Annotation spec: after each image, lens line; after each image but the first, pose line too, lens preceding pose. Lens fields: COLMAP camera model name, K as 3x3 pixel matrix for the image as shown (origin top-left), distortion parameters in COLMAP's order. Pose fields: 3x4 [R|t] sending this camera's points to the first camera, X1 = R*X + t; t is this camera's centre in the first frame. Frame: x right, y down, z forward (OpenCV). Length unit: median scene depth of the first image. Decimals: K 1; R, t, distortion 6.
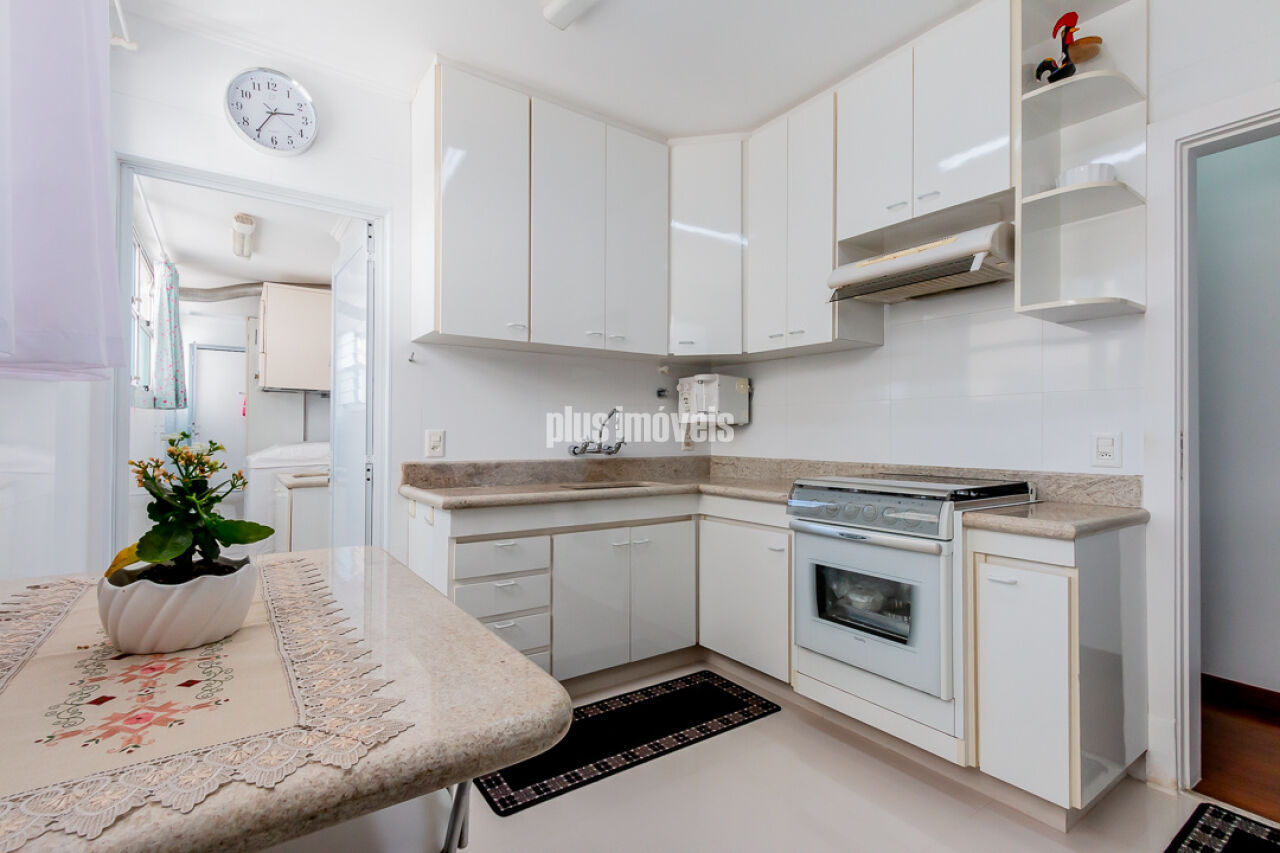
lens RADIAL K [[598.2, 0, 640.0], [0, 598.2, 426.5], [0, 0, 1]] dist [-0.000248, -0.000120]
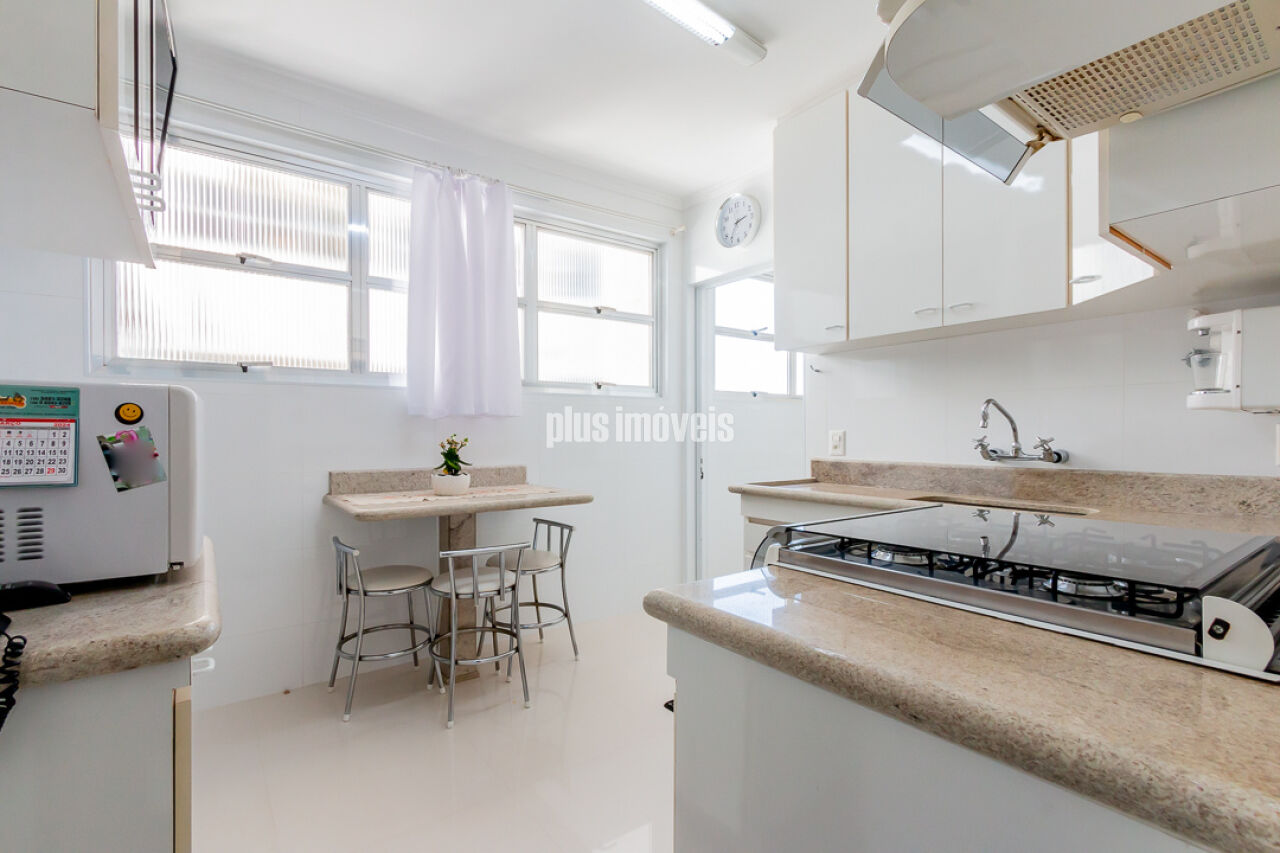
lens RADIAL K [[594.4, 0, 614.4], [0, 594.4, 431.9], [0, 0, 1]] dist [0.028443, -0.000127]
pose [[0.001136, -0.009349, -0.999956, 0.756116], [0.012675, 0.999876, -0.009334, 0.012539], [0.999919, -0.012664, 0.001254, 0.581268]]
